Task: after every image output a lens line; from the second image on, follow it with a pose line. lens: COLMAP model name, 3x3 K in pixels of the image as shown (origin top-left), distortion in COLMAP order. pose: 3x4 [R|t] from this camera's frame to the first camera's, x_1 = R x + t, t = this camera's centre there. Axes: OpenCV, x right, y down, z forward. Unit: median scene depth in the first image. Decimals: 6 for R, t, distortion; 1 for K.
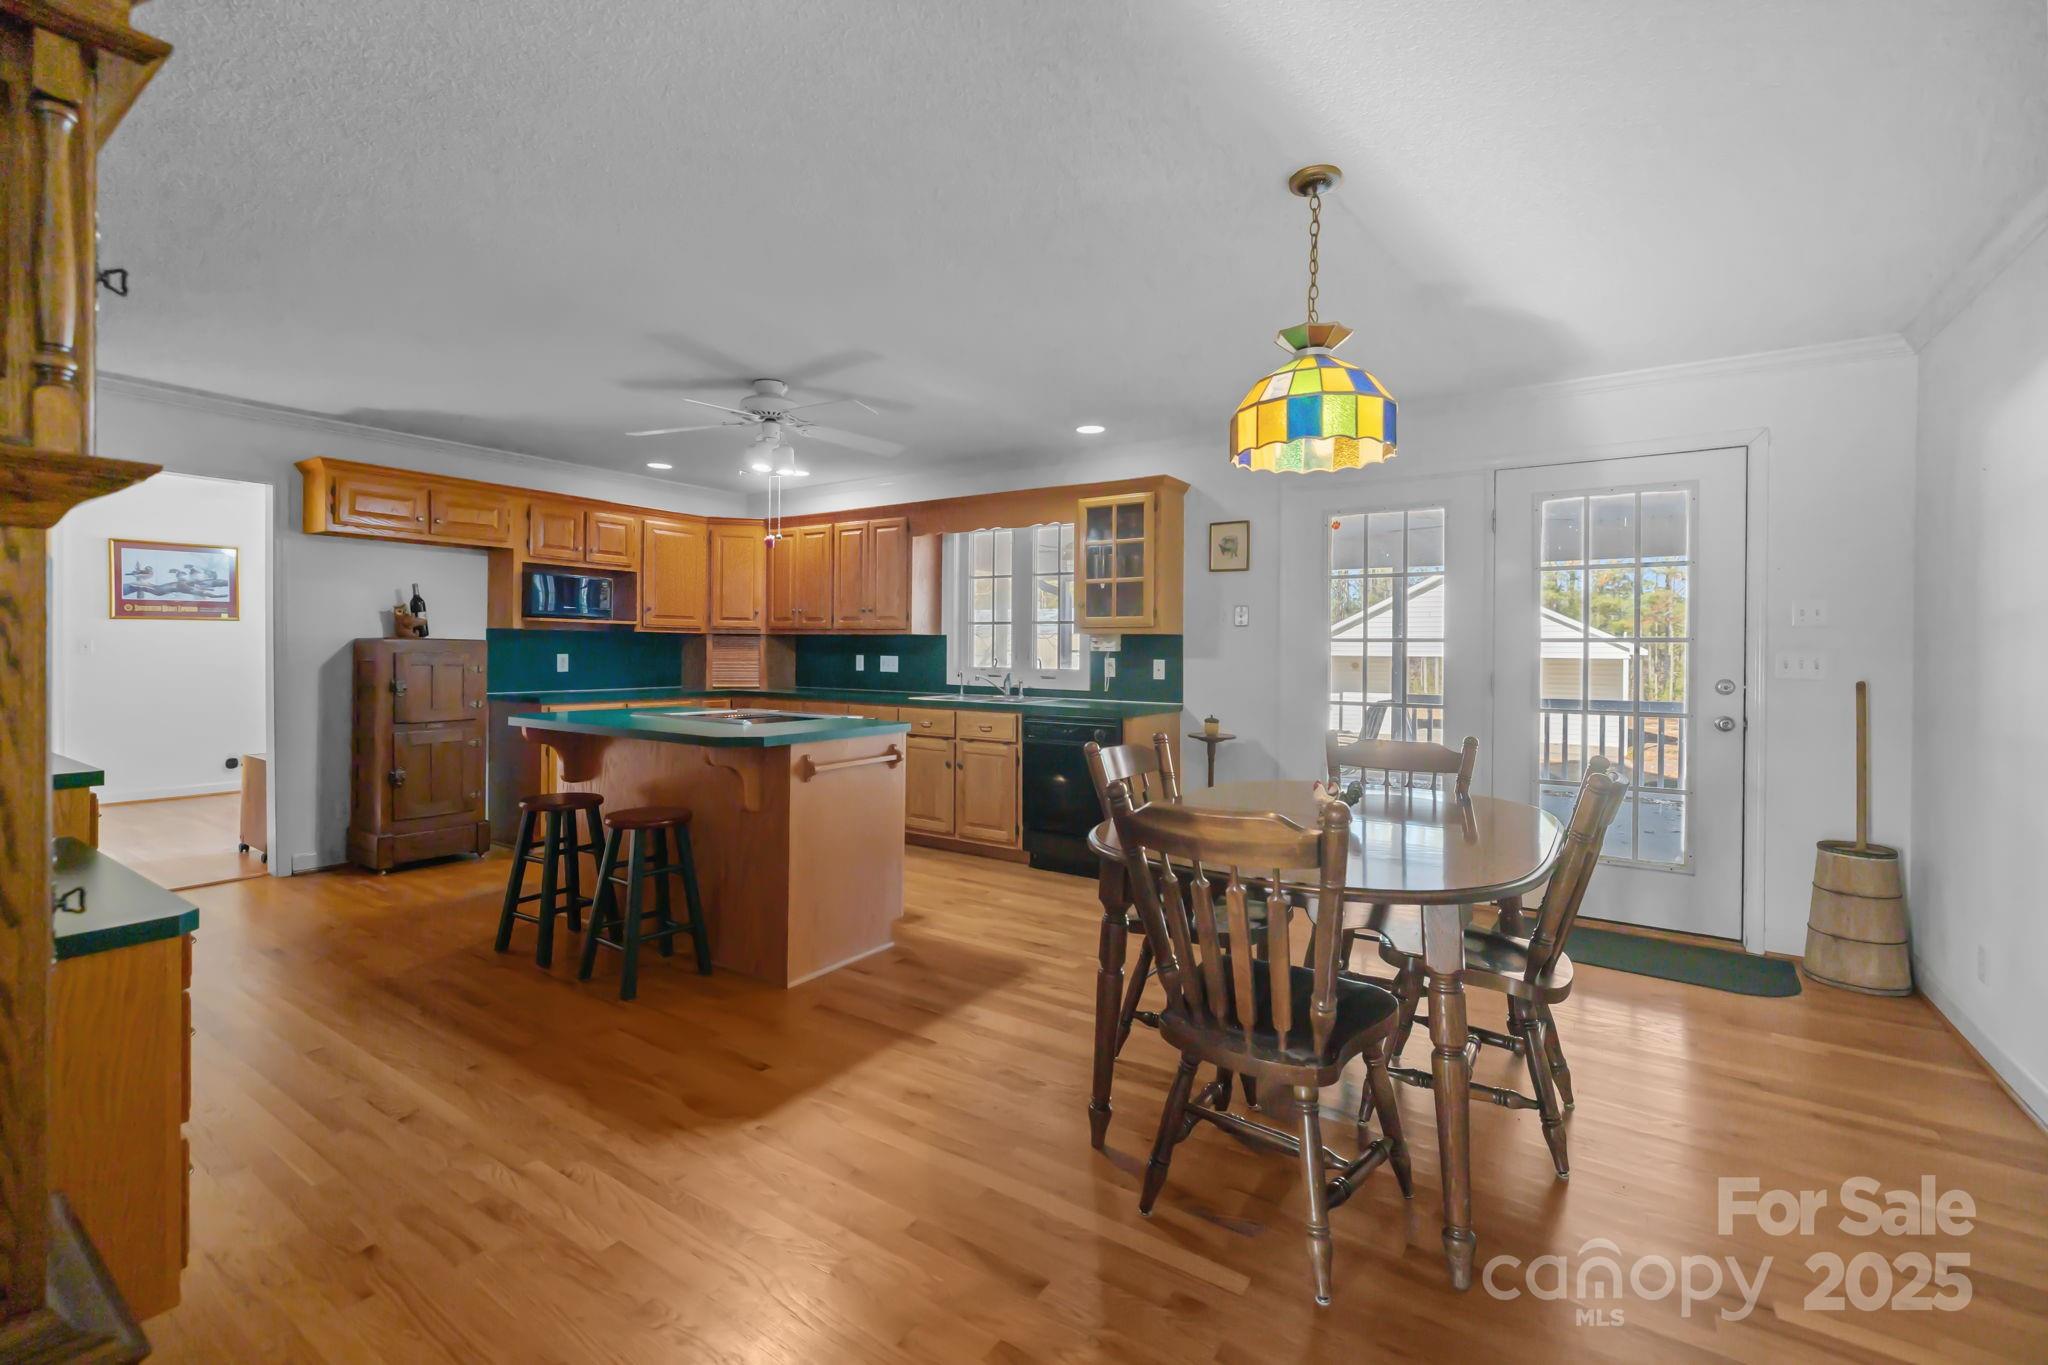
lens RADIAL K [[883.0, 0, 1018.6], [0, 883.0, 652.9], [0, 0, 1]] dist [-0.001648, -0.000064]
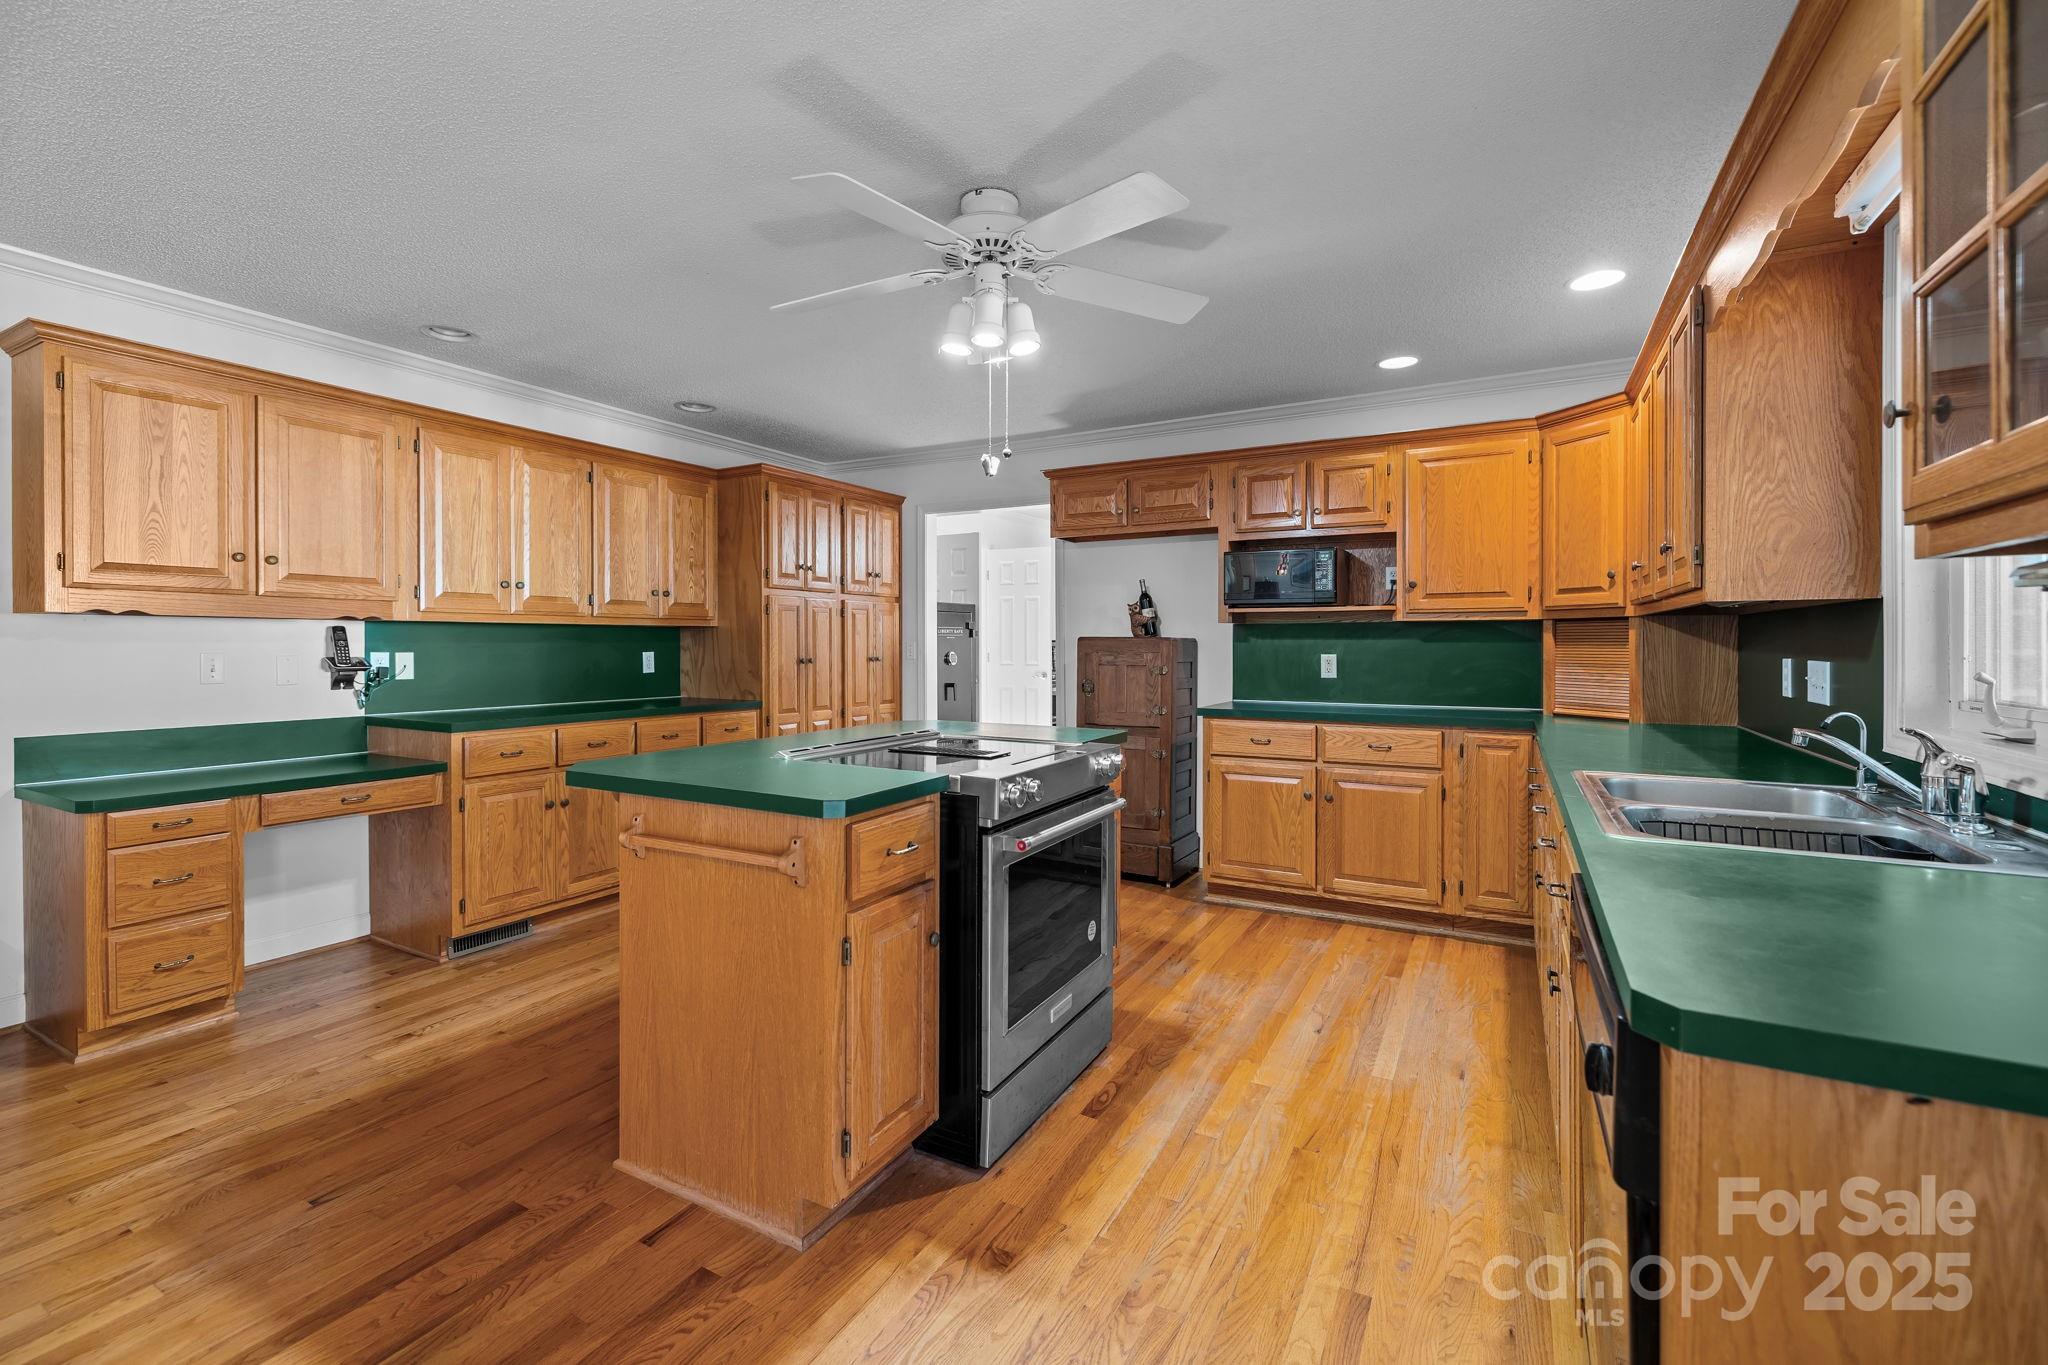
lens RADIAL K [[883.0, 0, 987.9], [0, 883.0, 658.6], [0, 0, 1]] dist [-0.001648, -0.000064]
pose [[0.071230, 0.008219, -0.997426, 0.258637], [-0.001438, 0.999966, 0.008137, -0.000779], [0.997459, 0.000855, 0.071240, 0.783520]]
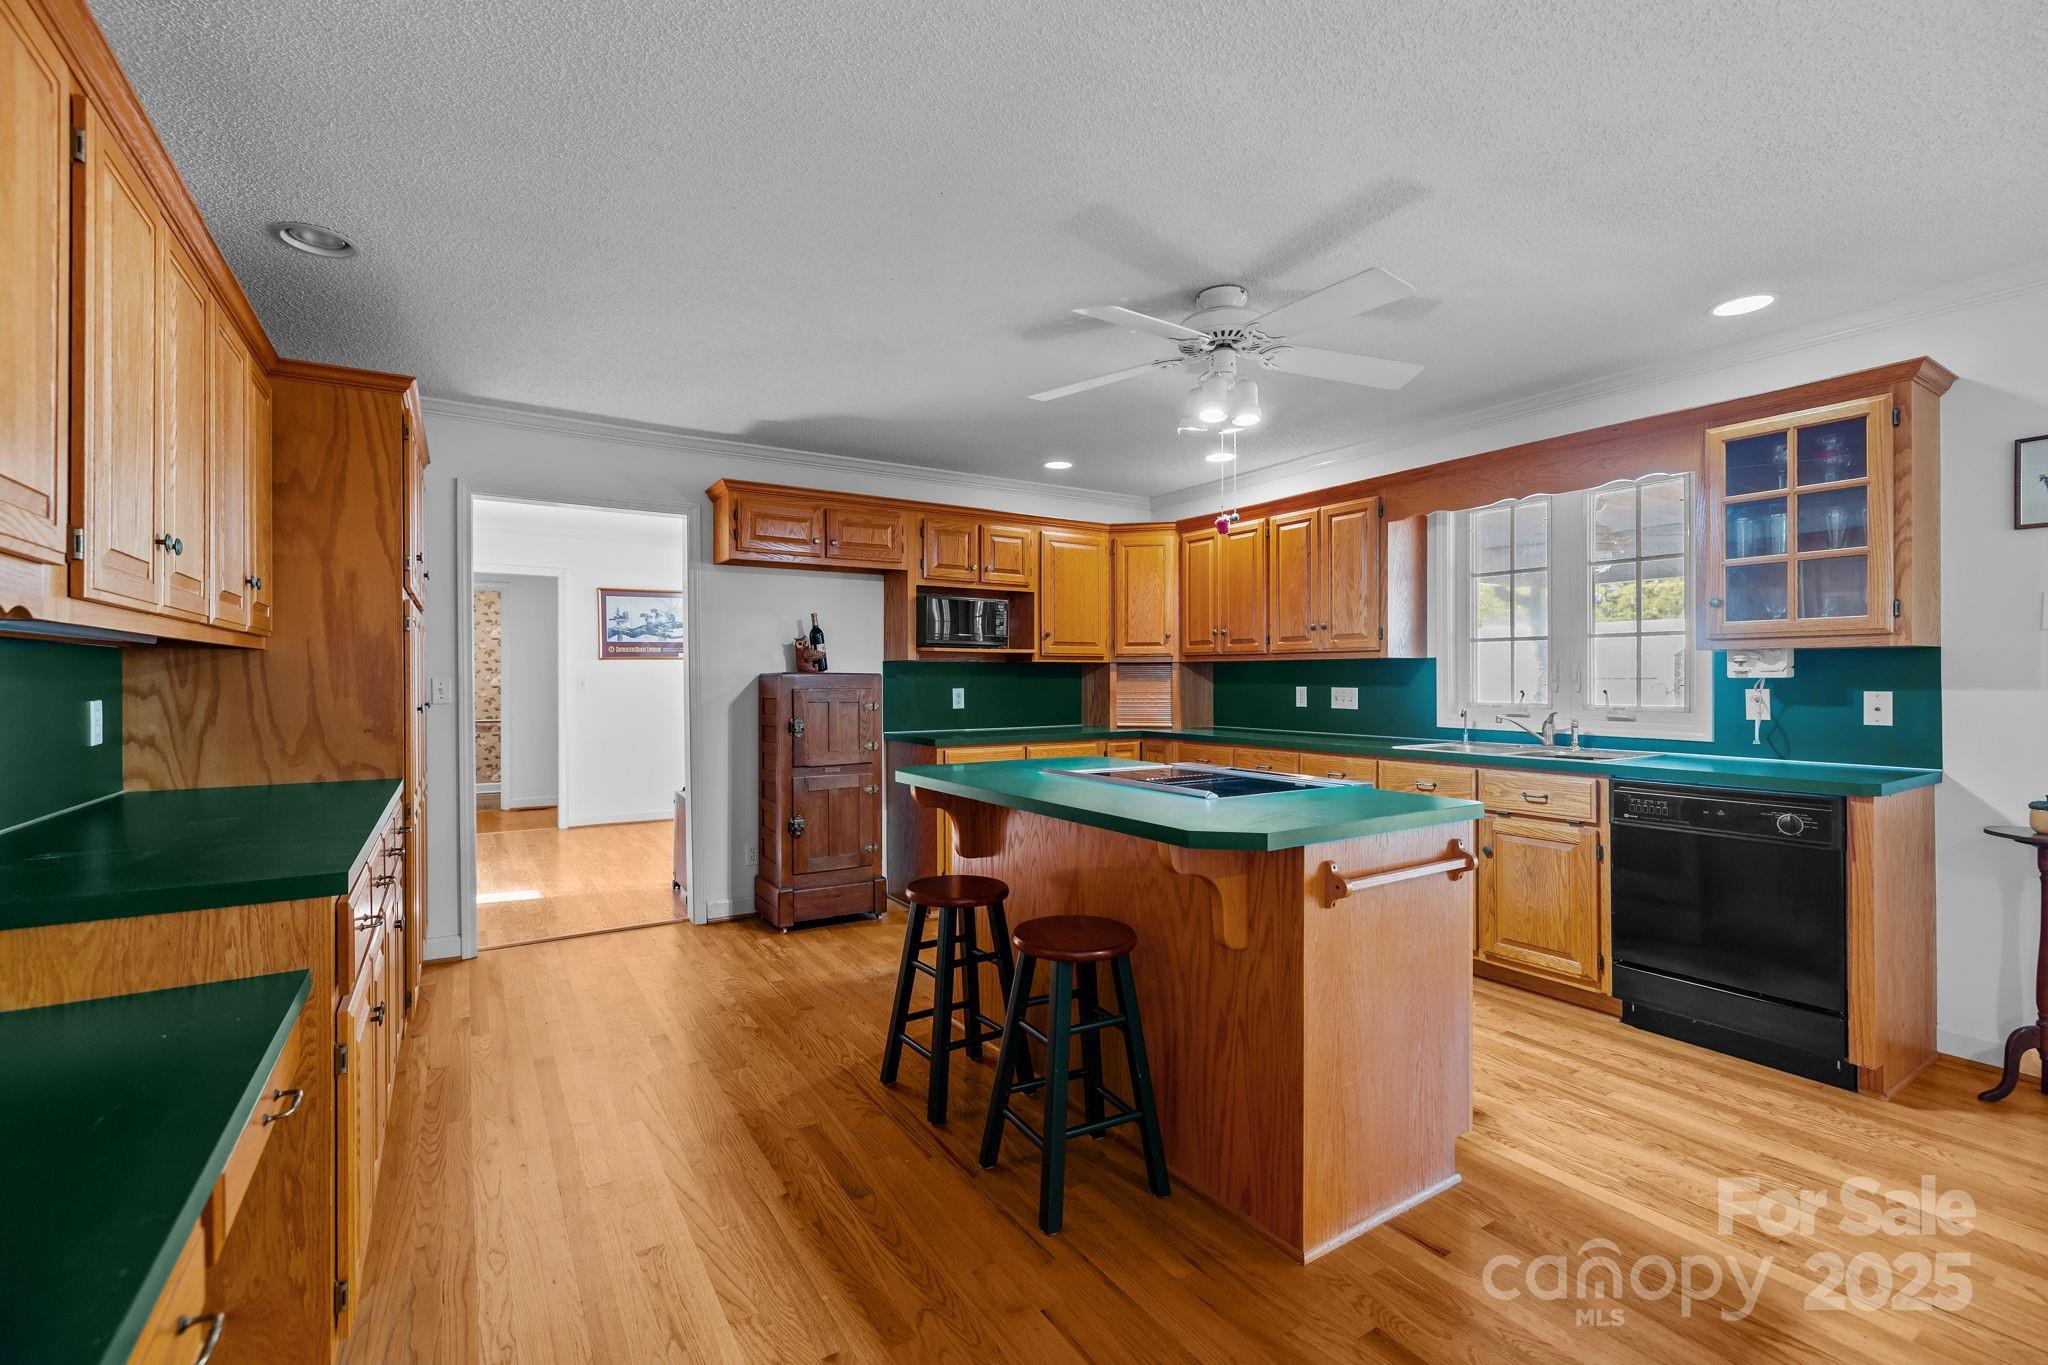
lens RADIAL K [[883.0, 0, 1014.7], [0, 883.0, 682.2], [0, 0, 1]] dist [-0.001648, -0.000064]
pose [[0.914921, -0.010197, -0.403504, -0.126147], [0.009913, 0.999947, -0.002793, -0.002251], [0.403511, -0.001445, 0.914974, 0.249584]]
